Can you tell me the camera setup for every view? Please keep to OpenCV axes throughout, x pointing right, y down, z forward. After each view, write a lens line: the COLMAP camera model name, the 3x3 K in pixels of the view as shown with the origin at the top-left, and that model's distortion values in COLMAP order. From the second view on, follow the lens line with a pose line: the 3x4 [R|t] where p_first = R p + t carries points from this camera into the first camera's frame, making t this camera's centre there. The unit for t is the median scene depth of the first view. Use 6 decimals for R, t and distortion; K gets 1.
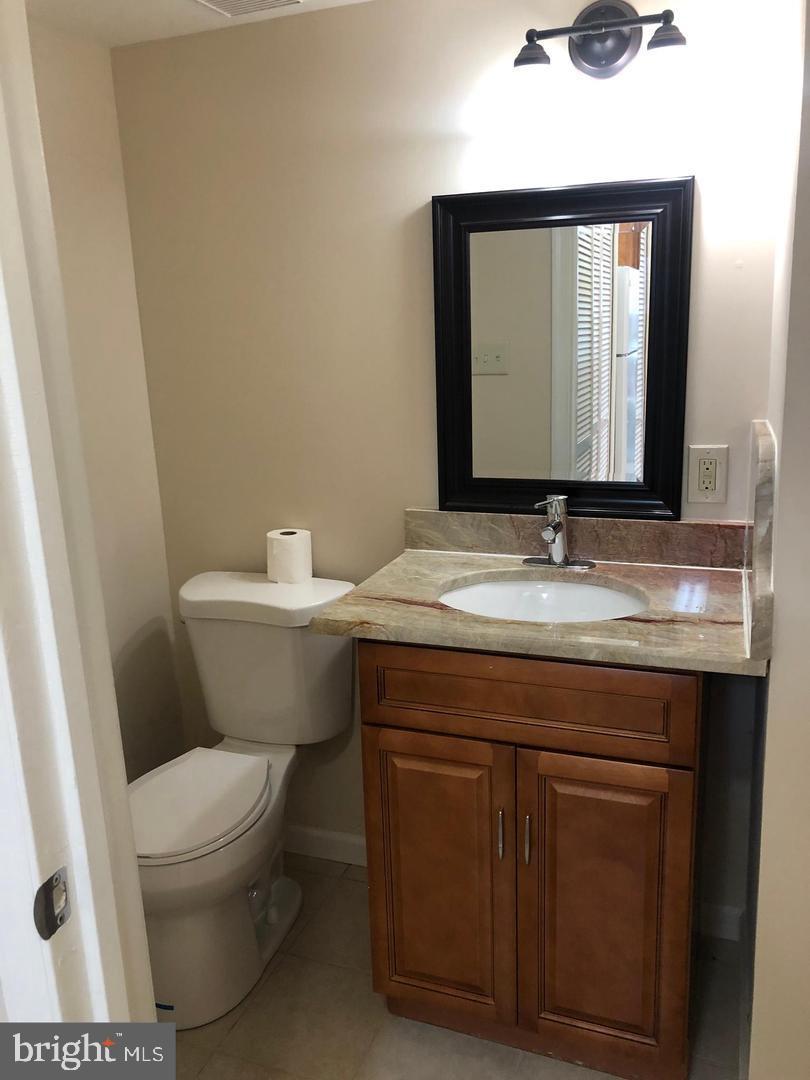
lens RADIAL K [[875.2, 0, 405.0], [0, 875.2, 540.0], [0, 0, 1]] dist [0.063910, -0.083187]
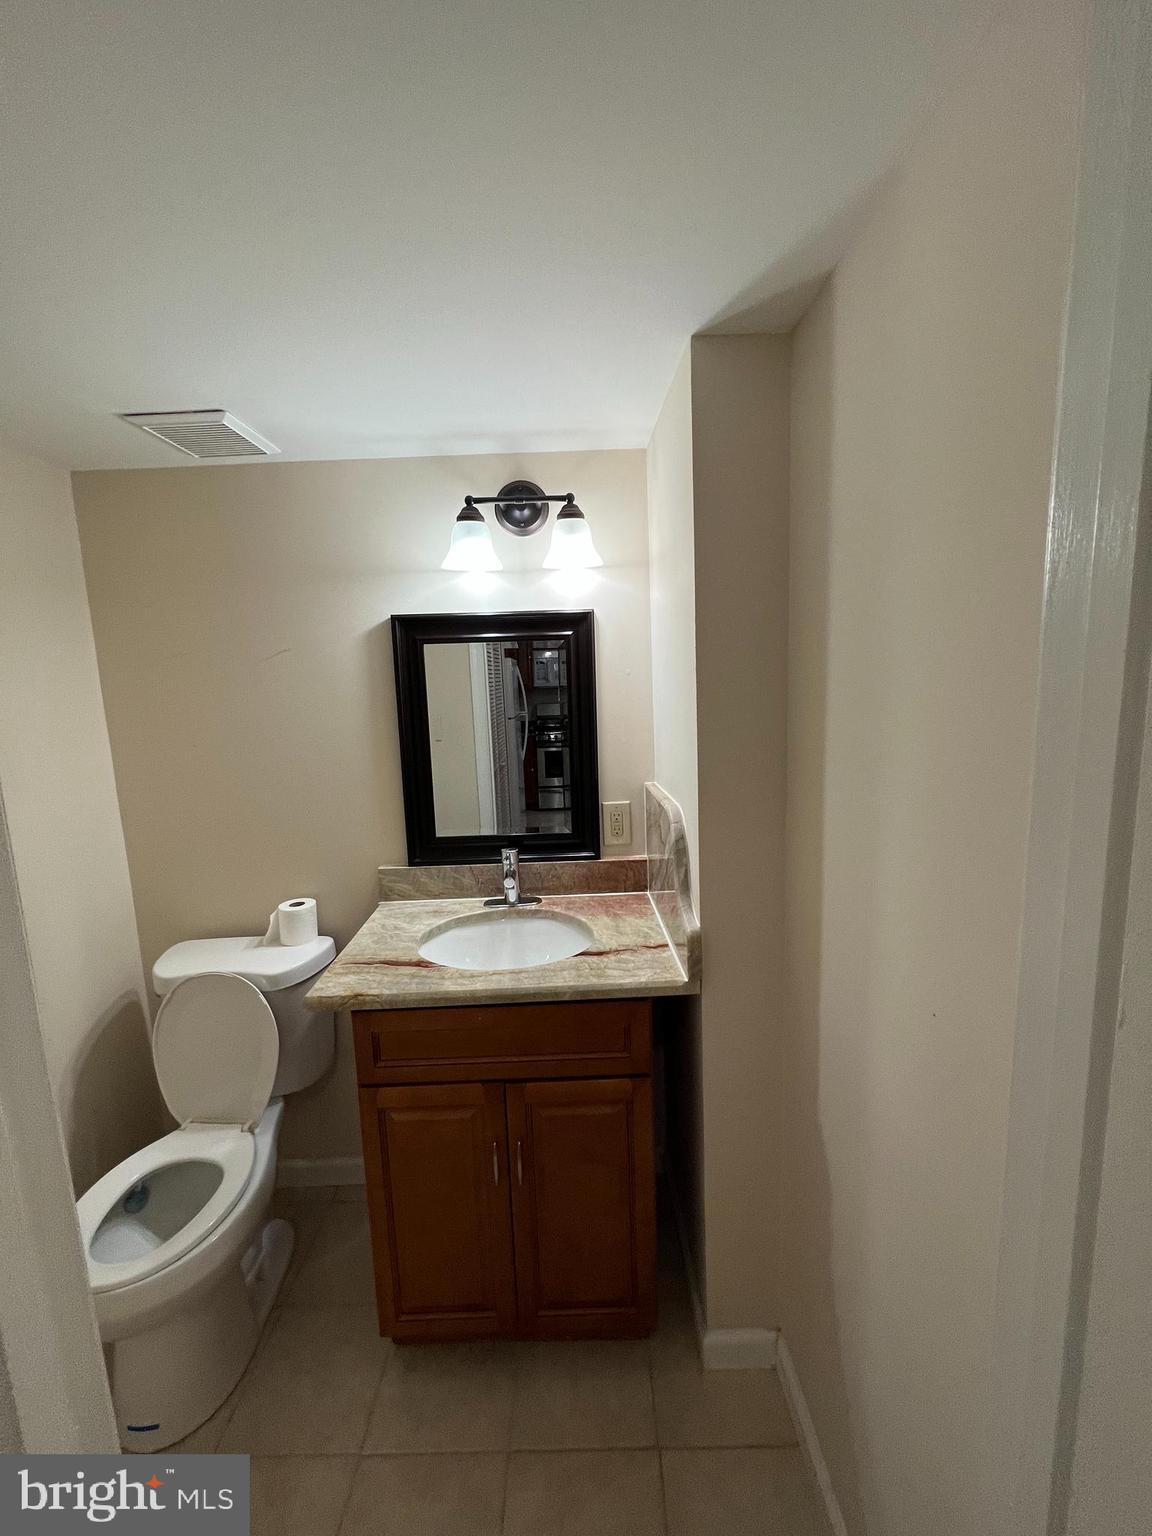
lens RADIAL K [[615.1, 0, 576.0], [0, 615.1, 768.0], [0, 0, 1]] dist [-0.000155, 0.000117]
pose [[0.932971, -0.048886, 0.356617, -0.044796], [0.089152, 0.991249, -0.097355, -0.072724], [-0.348737, 0.122623, 0.929164, 0.143235]]
